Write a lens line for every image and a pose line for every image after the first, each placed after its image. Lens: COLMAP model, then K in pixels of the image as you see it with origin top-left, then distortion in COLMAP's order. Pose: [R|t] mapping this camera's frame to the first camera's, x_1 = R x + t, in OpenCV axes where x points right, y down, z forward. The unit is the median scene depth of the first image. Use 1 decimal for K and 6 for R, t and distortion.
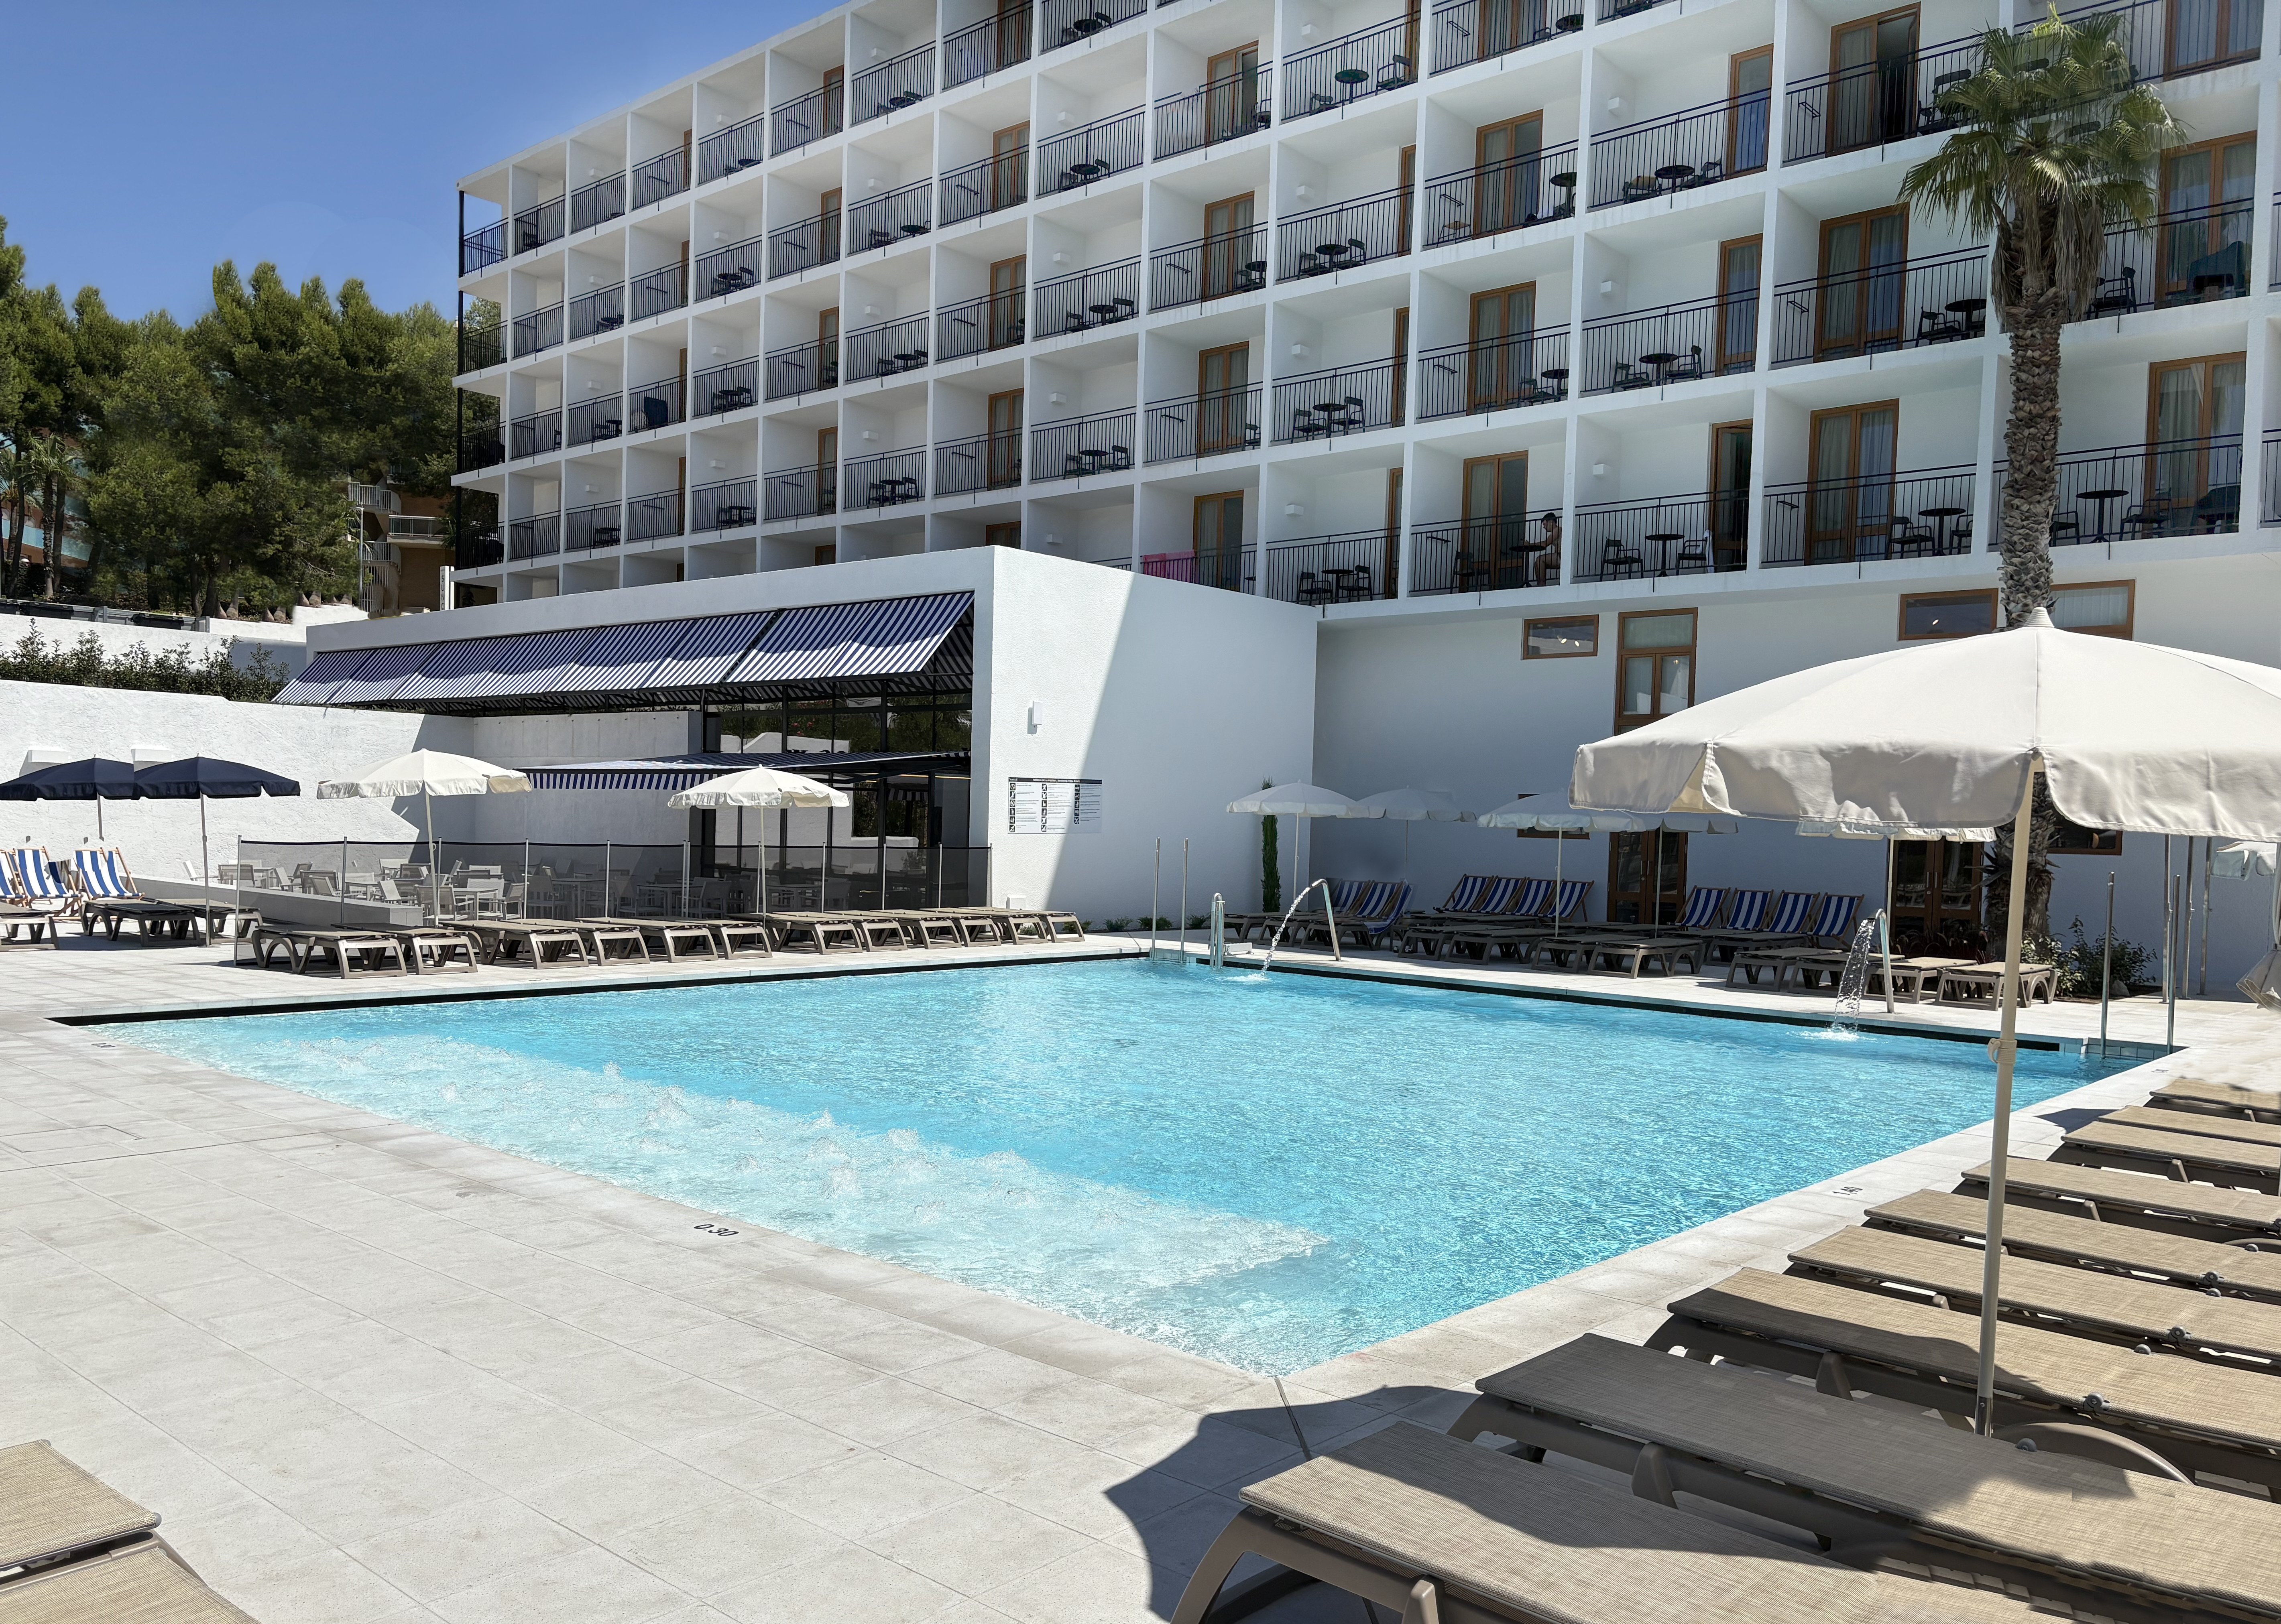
lens RADIAL K [[1742.1, 0, 1134.7], [0, 1742.1, 848.8], [0, 0, 1]] dist [0.067239, -0.063490]
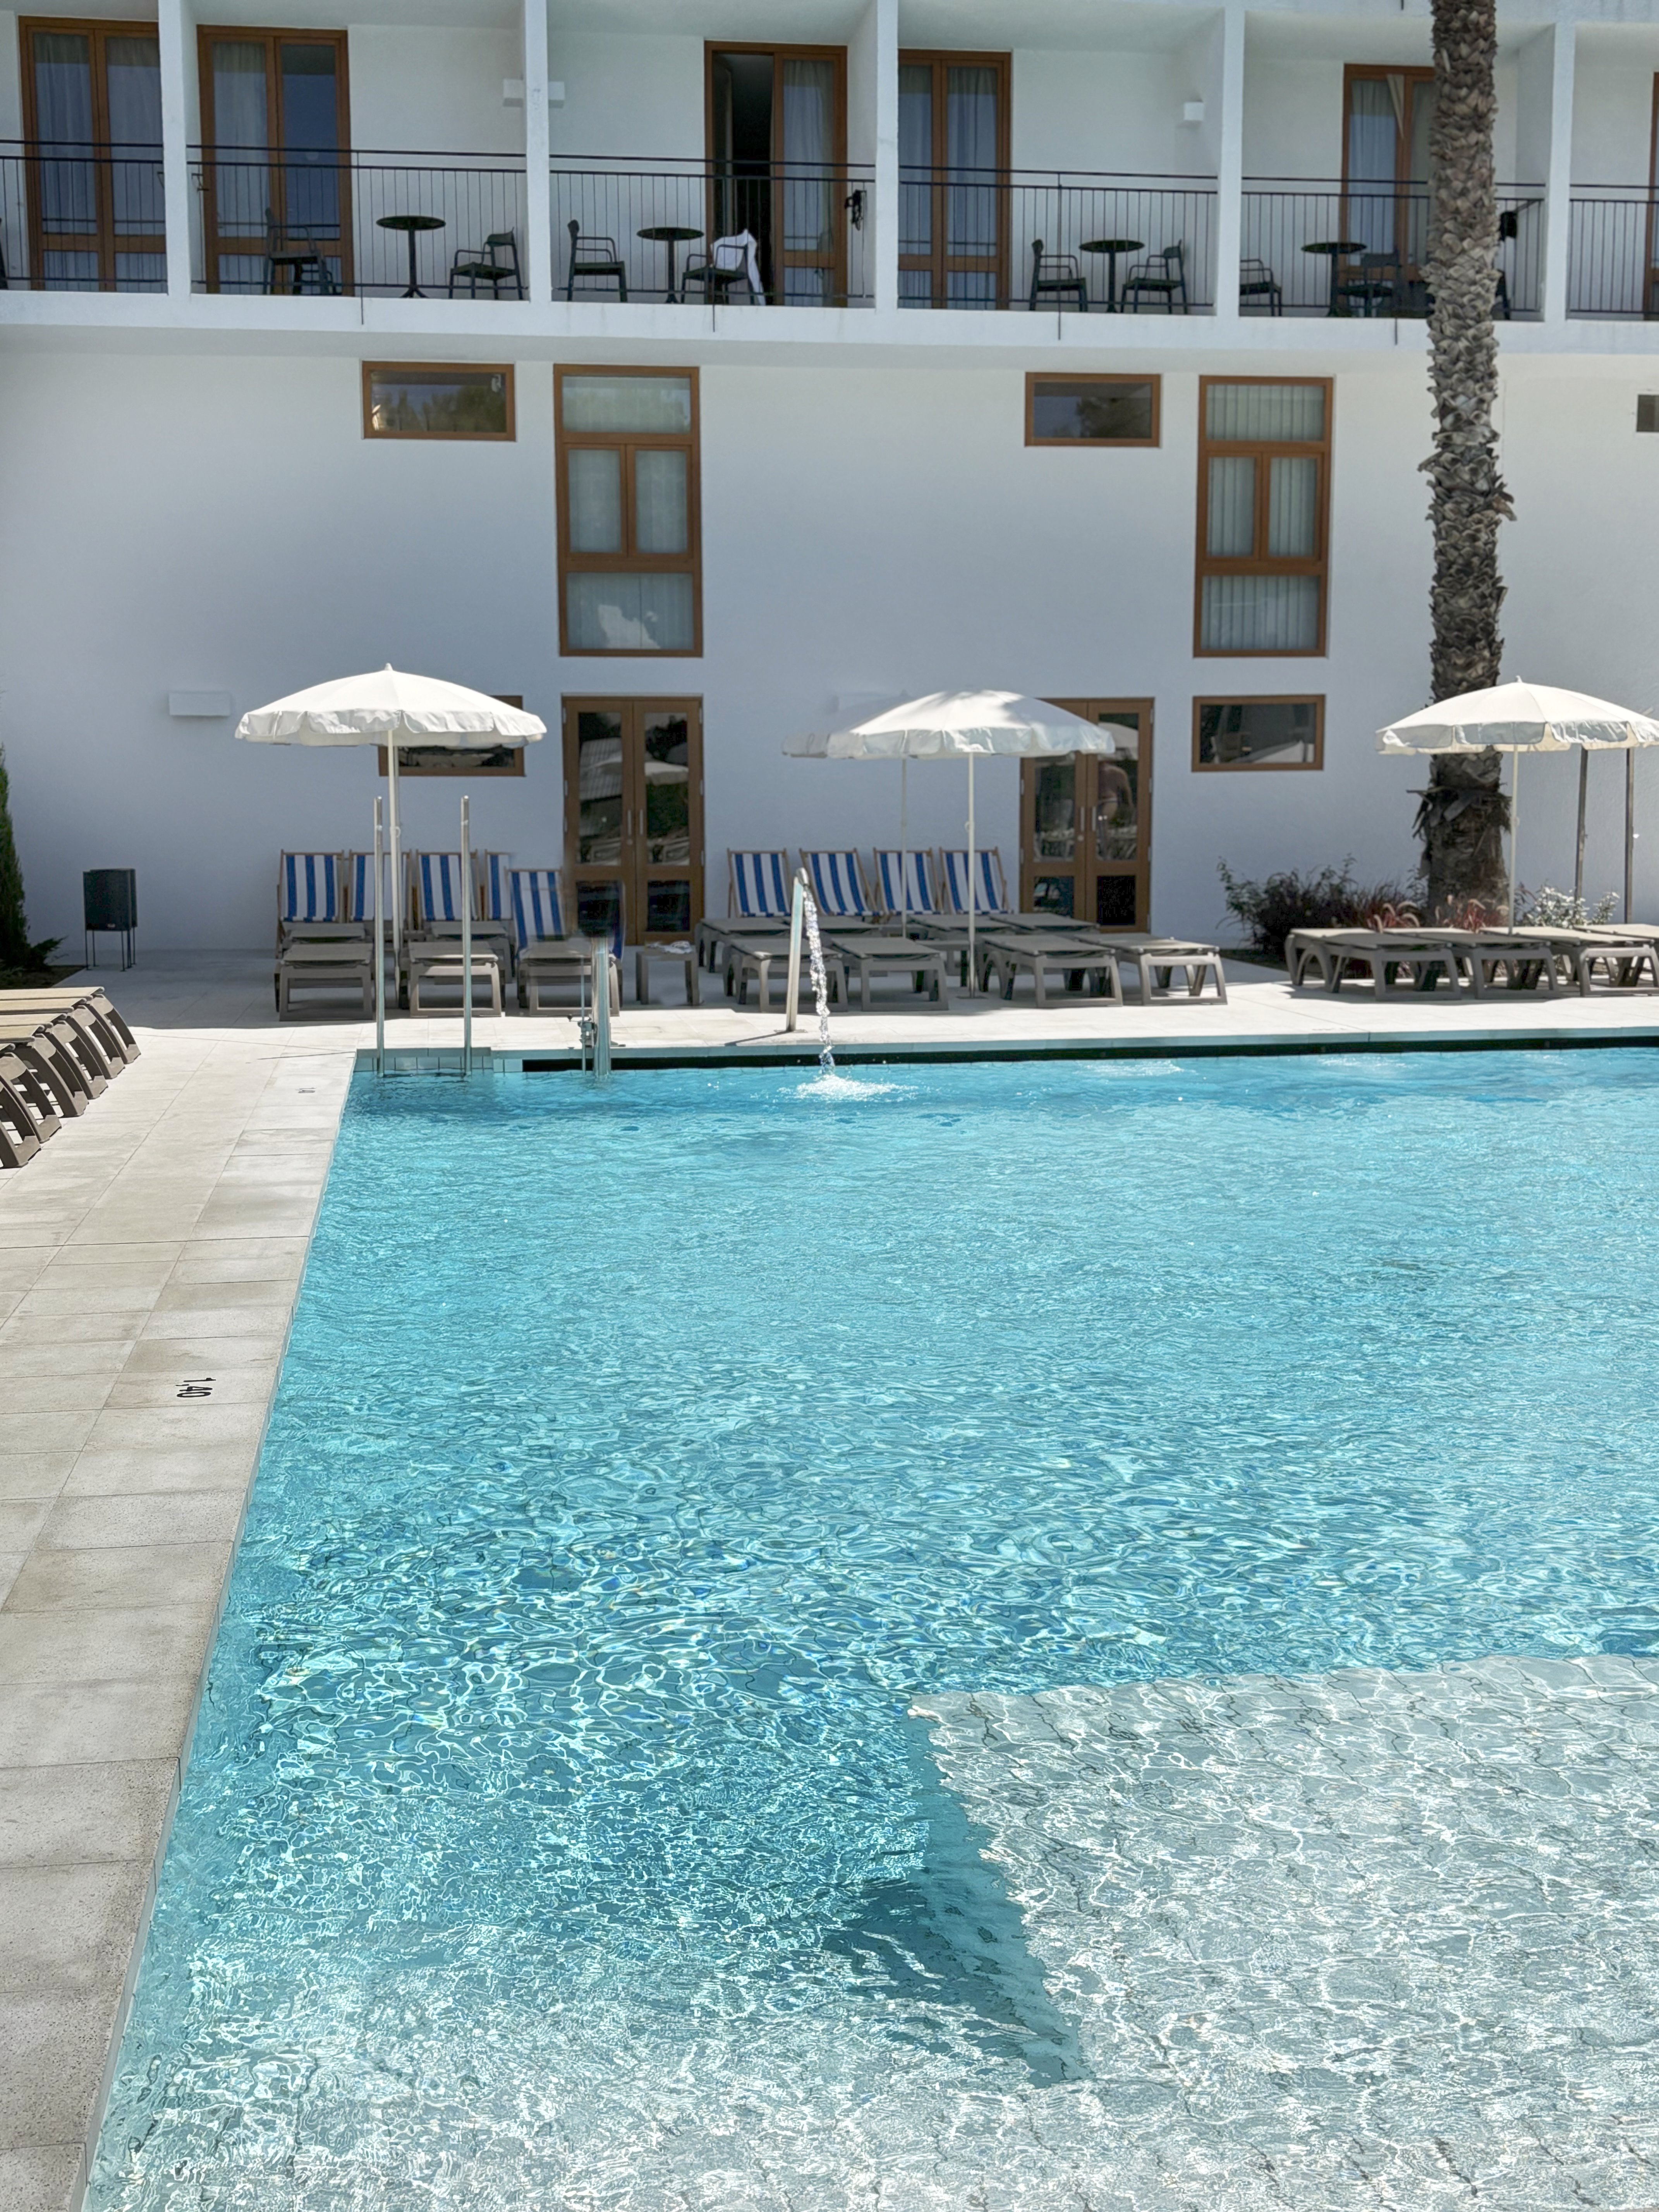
lens RADIAL K [[2849.6, 0, 829.5], [0, 2849.6, 1106.0], [0, 0, 1]] dist [0.030951, 0.031114]
pose [[0.623448, -0.125702, 0.771694, -0.445133], [0.037340, 0.990652, 0.131201, -0.019977], [-0.780973, -0.052982, 0.622314, 0.404123]]
